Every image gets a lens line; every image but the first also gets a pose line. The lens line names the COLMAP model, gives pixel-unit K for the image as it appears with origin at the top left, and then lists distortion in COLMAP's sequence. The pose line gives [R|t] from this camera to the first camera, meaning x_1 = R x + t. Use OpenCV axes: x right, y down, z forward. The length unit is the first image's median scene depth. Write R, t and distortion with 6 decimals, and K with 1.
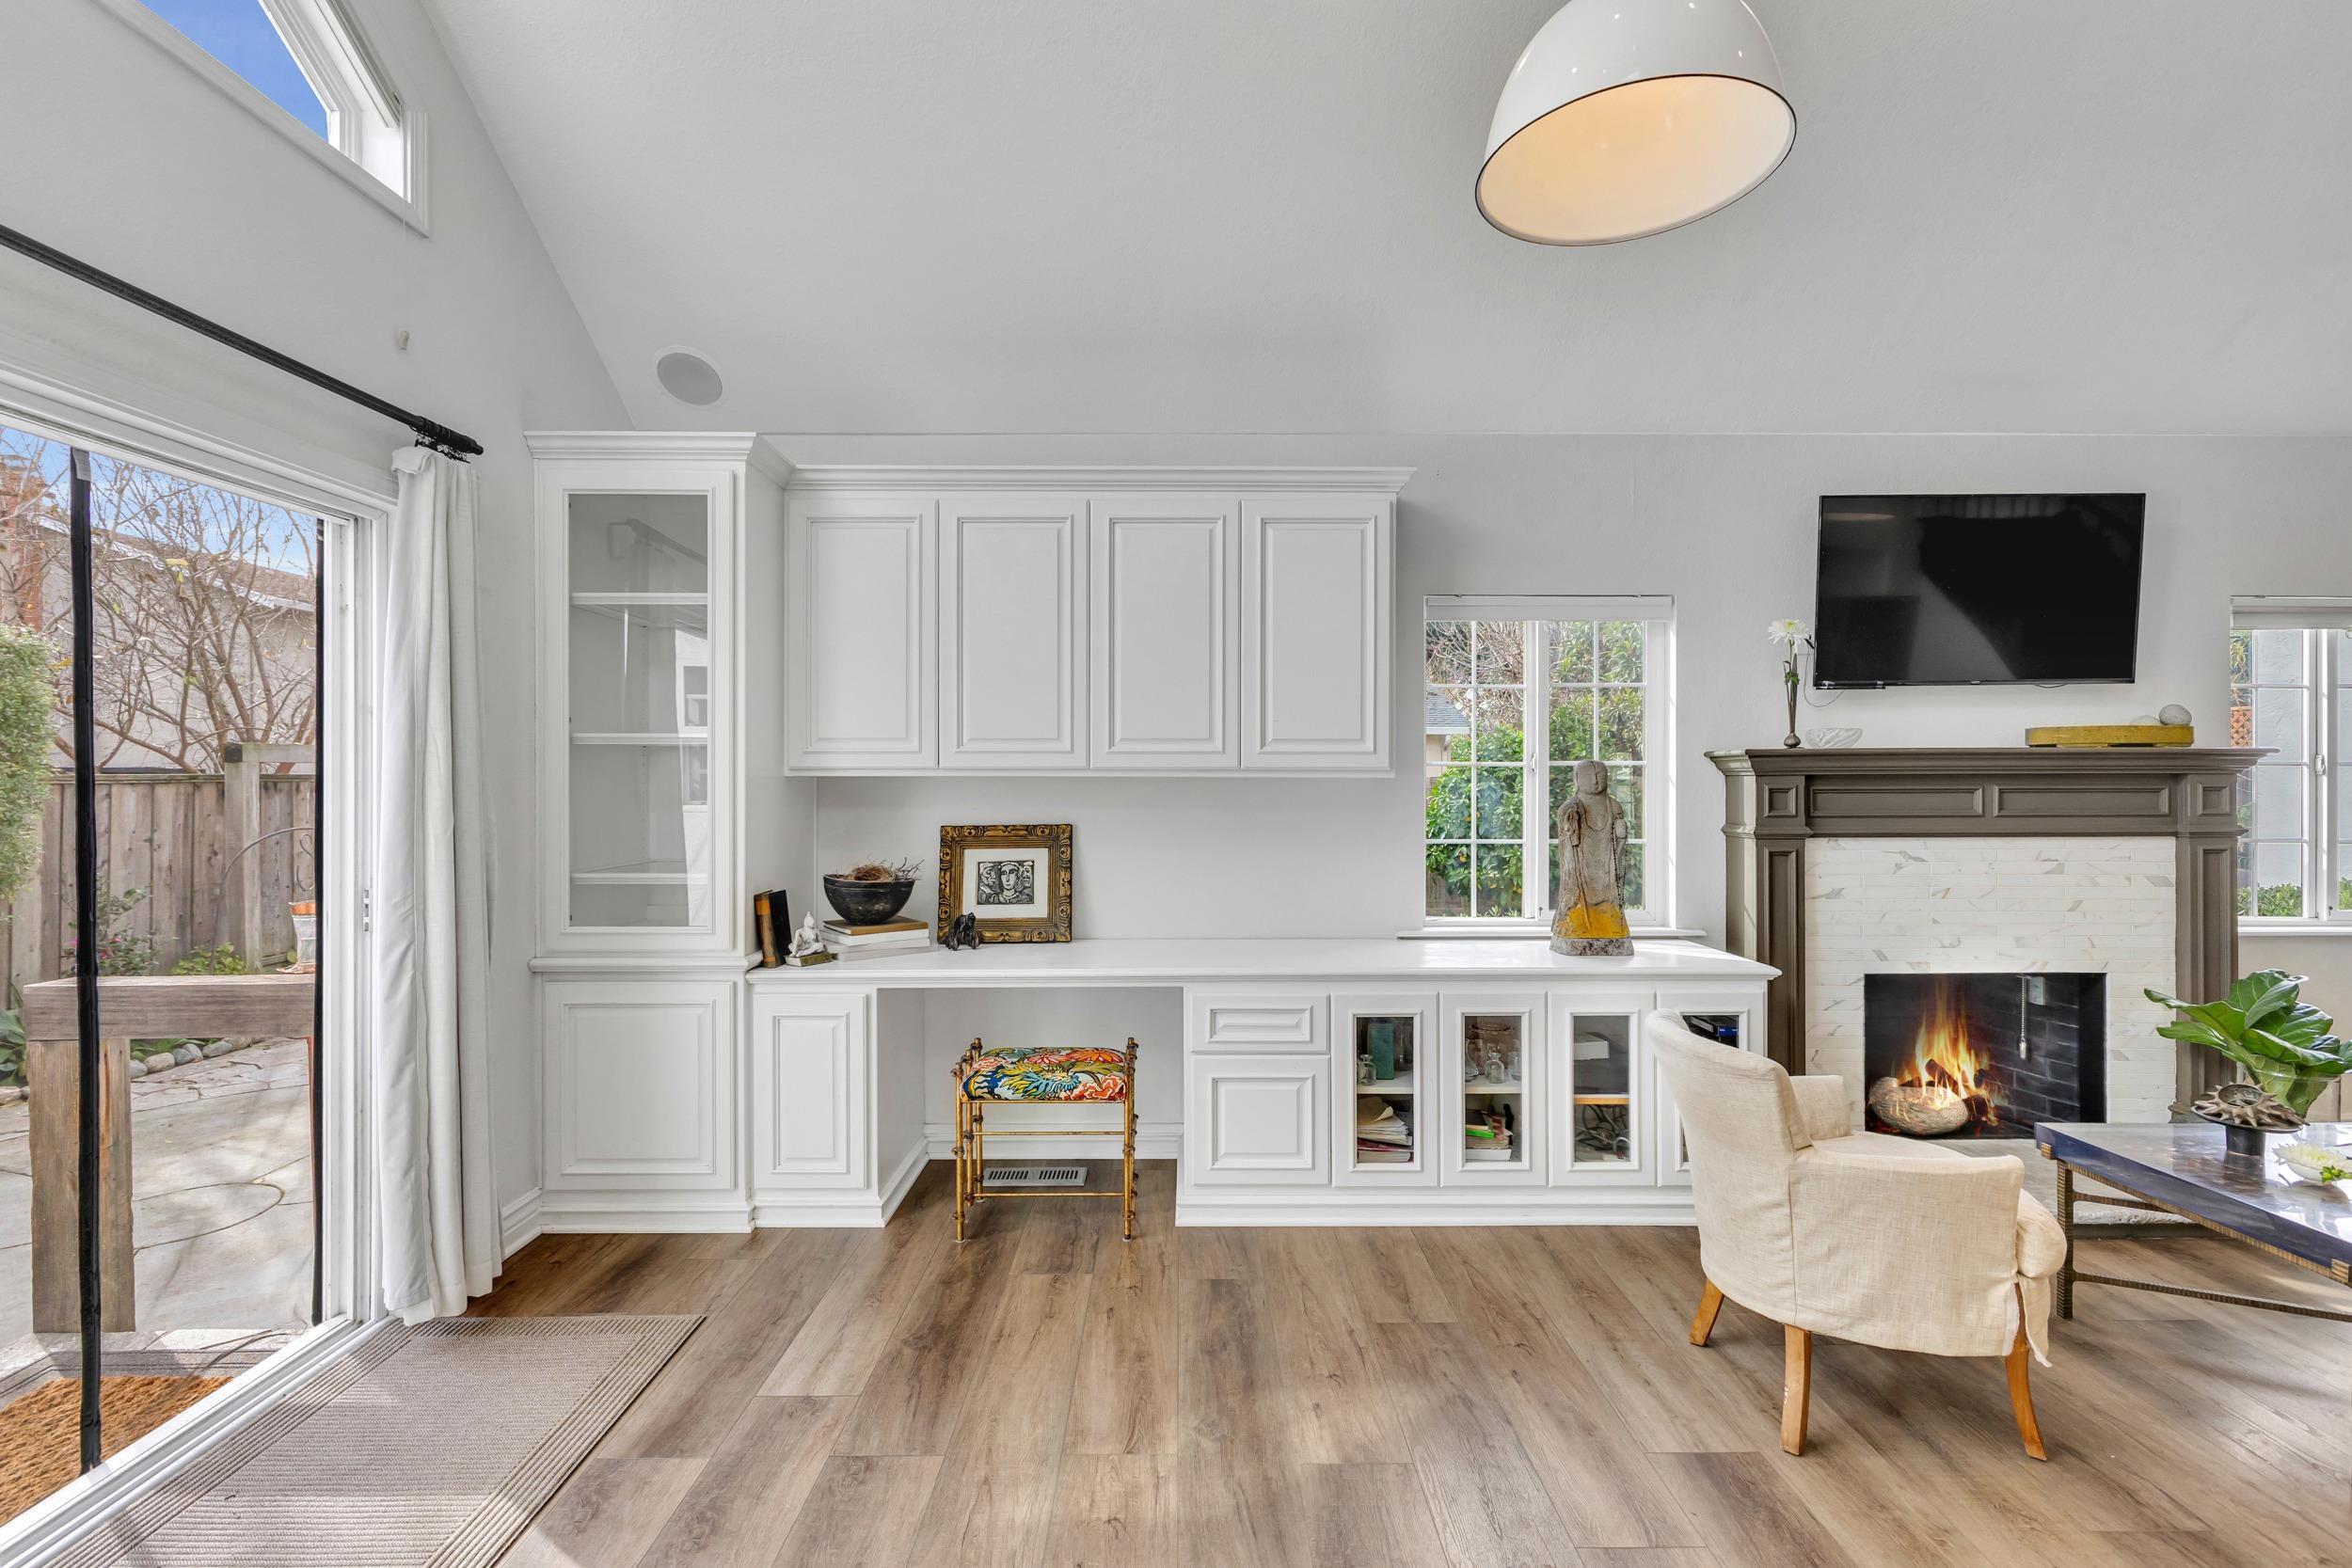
lens RADIAL K [[1072.3, 0, 1172.3], [0, 1072.3, 785.5], [0, 0, 1]] dist [0.004263, -0.003886]
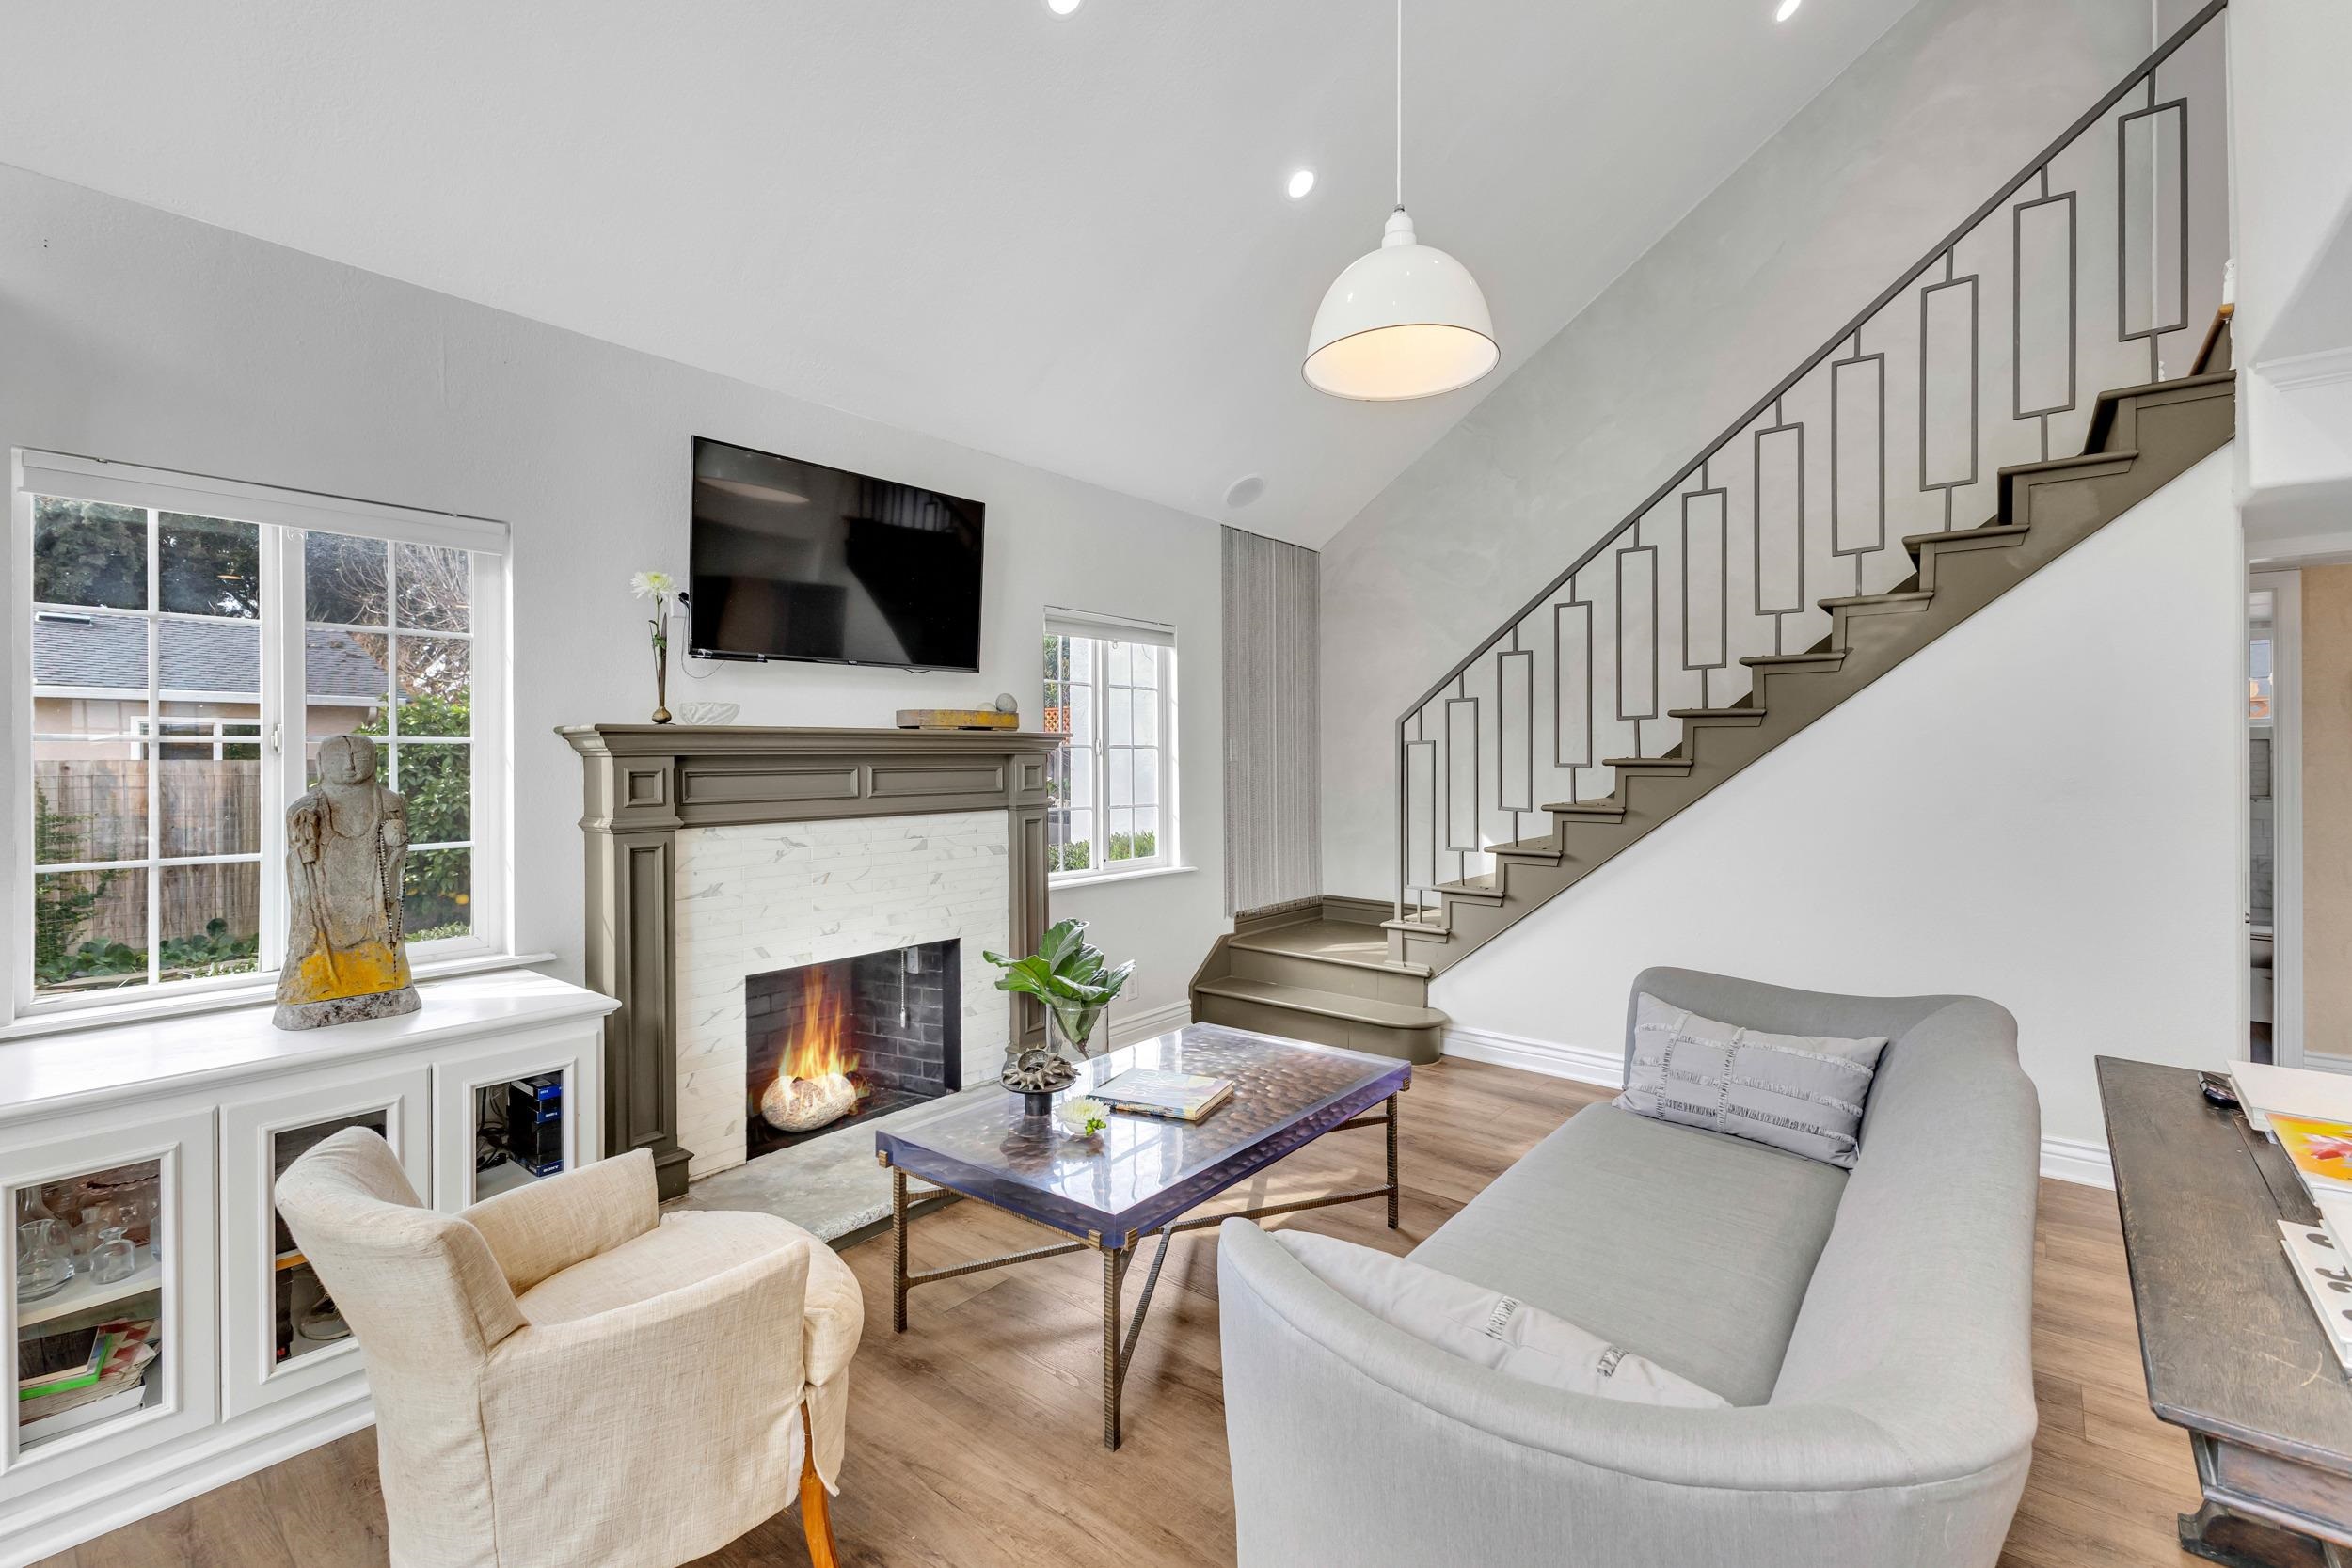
lens RADIAL K [[1027.2, 0, 1175.9], [0, 1027.2, 767.0], [0, 0, 1]] dist [0.016312, 0.000102]
pose [[0.637997, -0.009222, 0.769984, 0.223832], [0.008726, 0.999951, 0.004746, -0.001373], [-0.769990, 0.003691, 0.638046, 0.178853]]
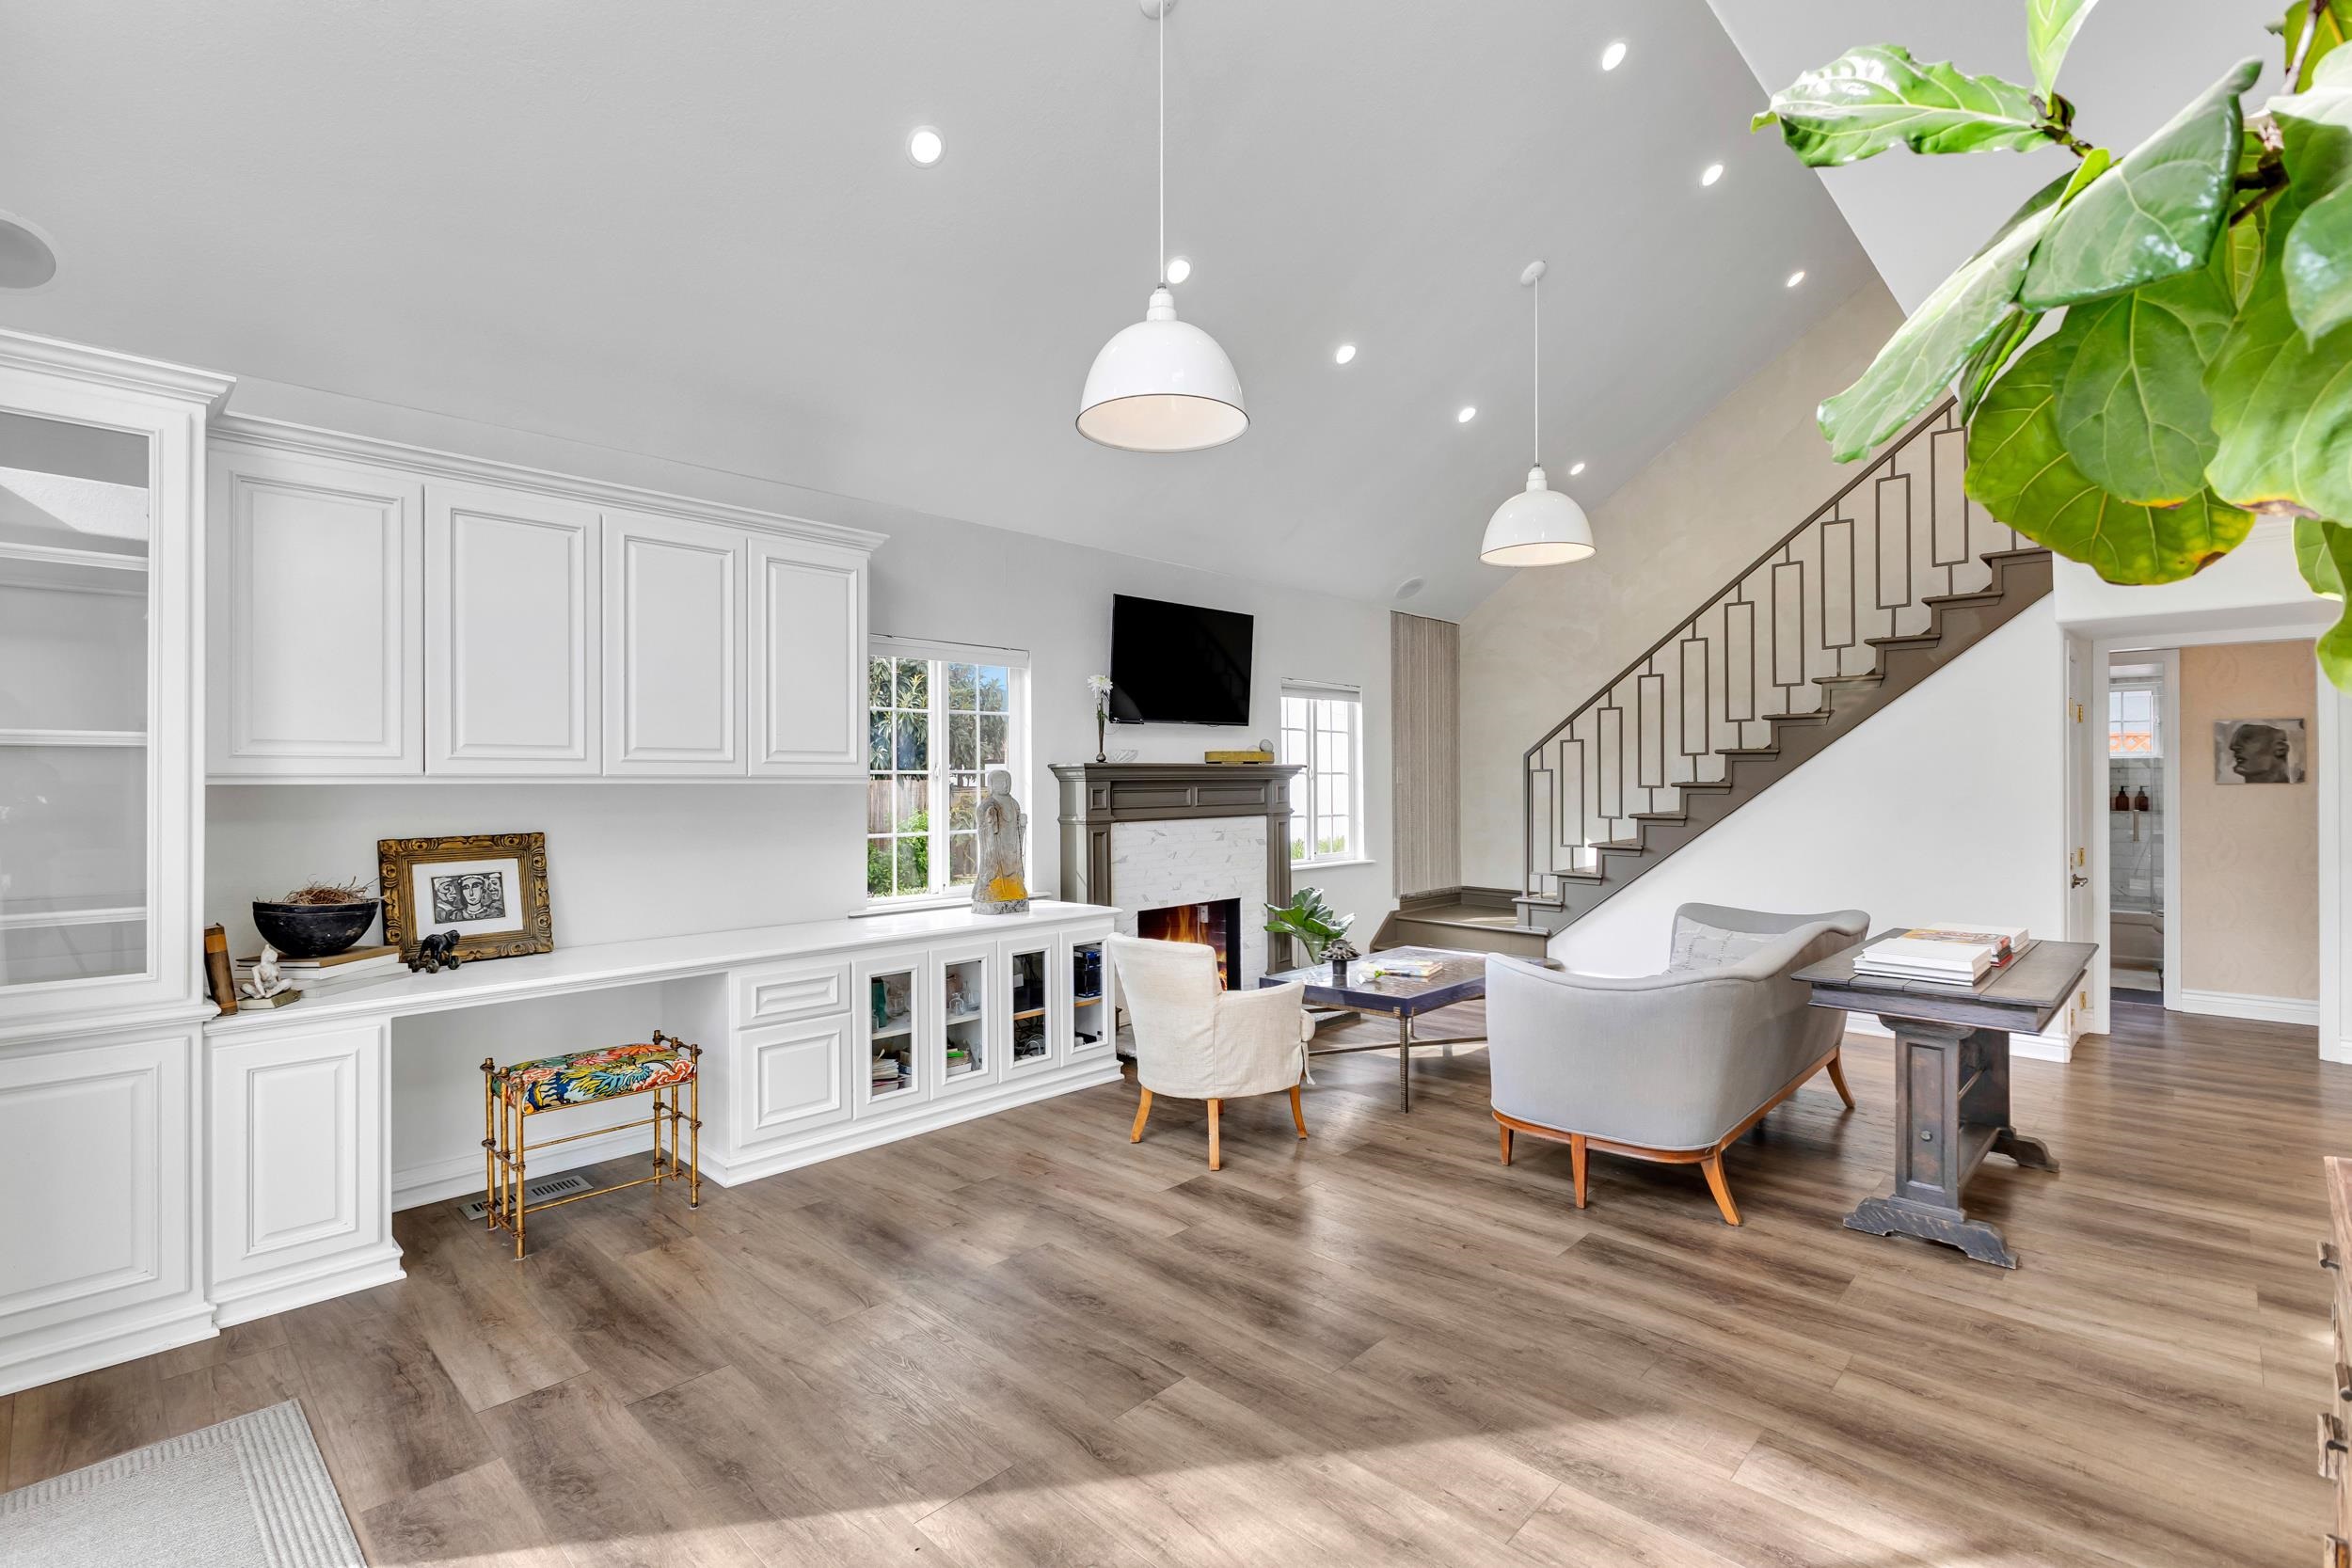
lens RADIAL K [[1072.3, 0, 1172.3], [0, 1072.3, 785.5], [0, 0, 1]] dist [0.004263, -0.003886]
pose [[0.696598, -0.005705, 0.717439, -0.441135], [0.007947, 0.999968, 0.000235, -0.002762], [-0.717417, 0.005538, 0.696622, -0.103555]]
